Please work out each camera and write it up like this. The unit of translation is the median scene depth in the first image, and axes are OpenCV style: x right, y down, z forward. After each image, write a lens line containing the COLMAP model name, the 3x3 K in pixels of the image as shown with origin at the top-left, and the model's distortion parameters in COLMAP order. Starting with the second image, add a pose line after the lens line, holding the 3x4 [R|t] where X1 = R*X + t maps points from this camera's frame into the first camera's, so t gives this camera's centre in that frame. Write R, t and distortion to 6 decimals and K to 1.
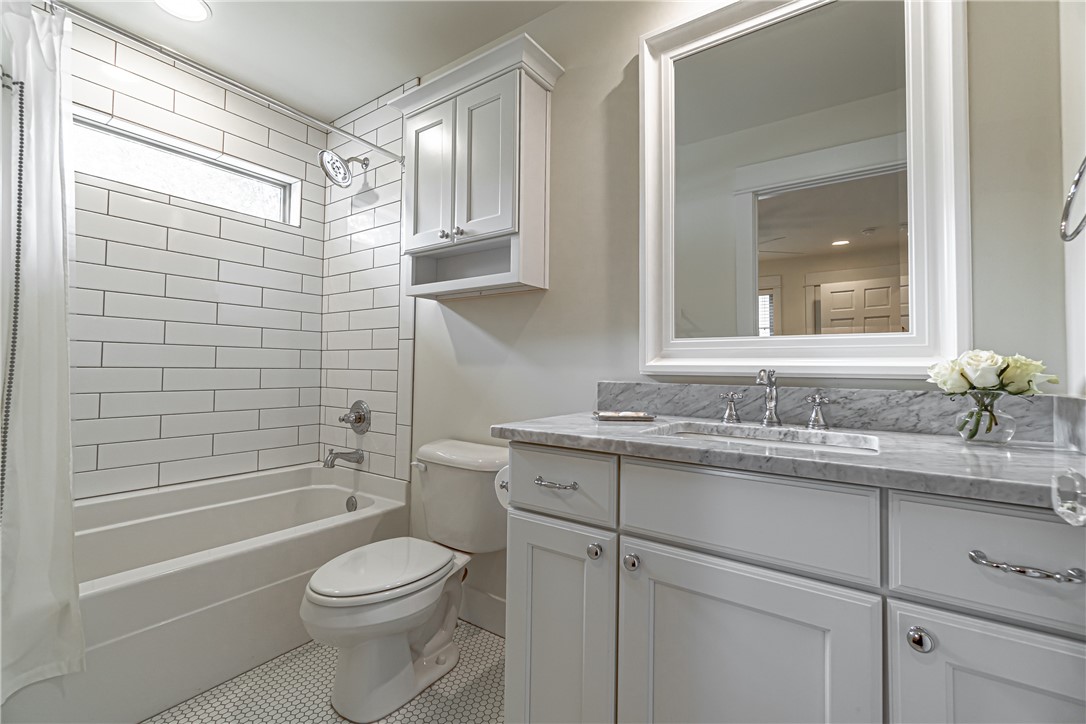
lens RADIAL K [[463.7, 0, 538.2], [0, 463.7, 355.5], [0, 0, 1]] dist [-0.005849, -0.000321]
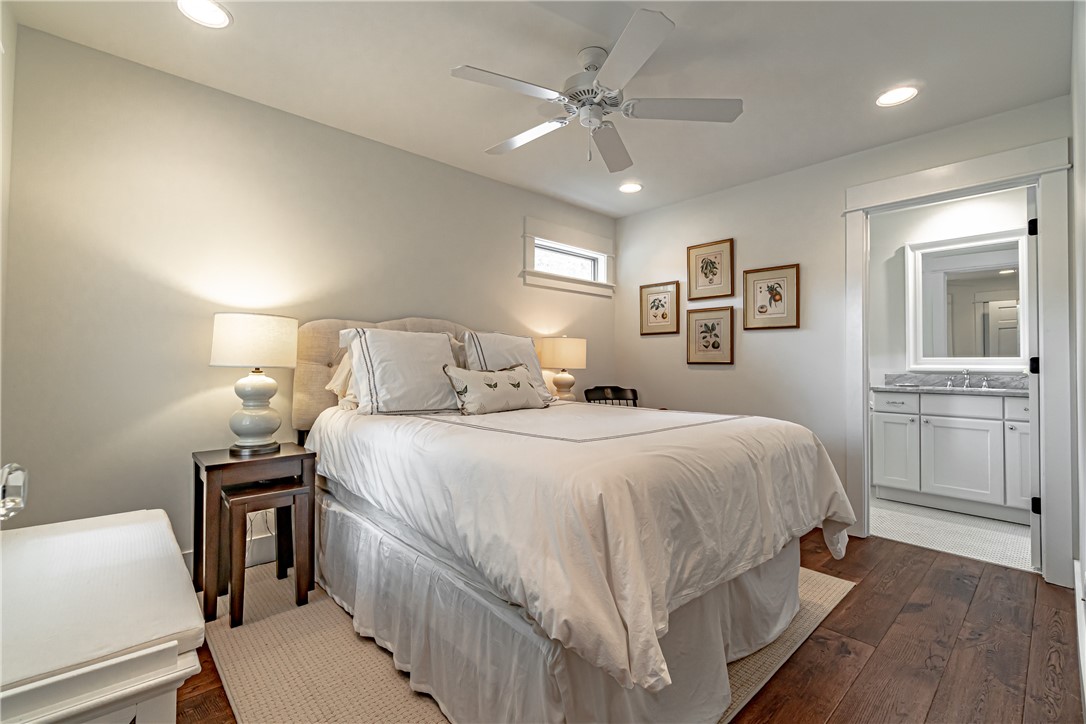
lens RADIAL K [[463.7, 0, 538.2], [0, 463.7, 355.5], [0, 0, 1]] dist [-0.005849, -0.000321]
pose [[0.973870, -0.006099, -0.227025, -1.704672], [0.007249, 0.999965, 0.004231, -0.101601], [0.226991, -0.005767, 0.973880, -2.839901]]
